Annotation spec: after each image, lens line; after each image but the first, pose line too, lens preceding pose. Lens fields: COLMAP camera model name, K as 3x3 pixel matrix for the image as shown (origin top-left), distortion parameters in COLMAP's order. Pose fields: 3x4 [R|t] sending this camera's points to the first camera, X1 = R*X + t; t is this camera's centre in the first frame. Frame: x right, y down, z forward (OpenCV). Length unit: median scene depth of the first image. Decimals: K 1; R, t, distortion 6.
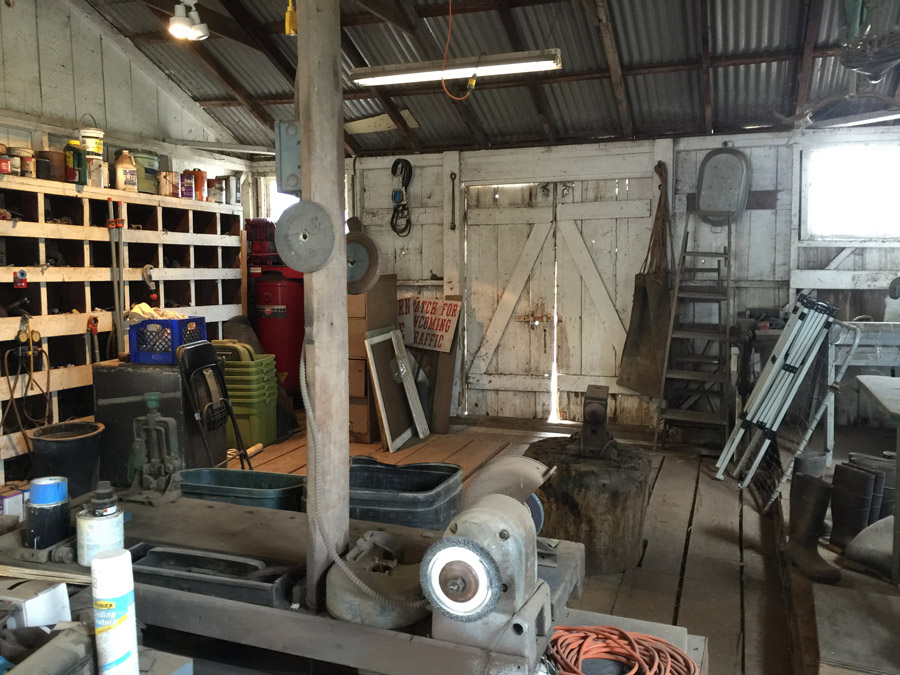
lens RADIAL K [[775.0, 0, 449.8], [0, 775.0, 333.7], [0, 0, 1]] dist [0.102141, -0.012559]
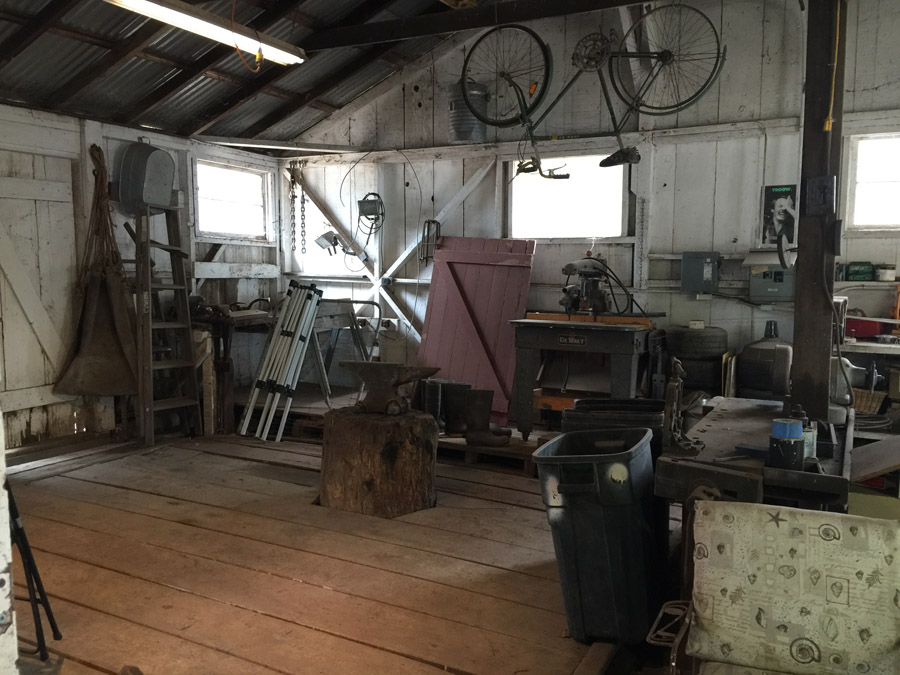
lens RADIAL K [[775.0, 0, 450.3], [0, 775.0, 338.3], [0, 0, 1]] dist [0.102141, -0.012559]
pose [[0.135307, -0.100396, 0.985704, -0.634610], [0.085146, 0.992351, 0.089385, -0.039598], [-0.987138, 0.071835, 0.142820, 0.465403]]
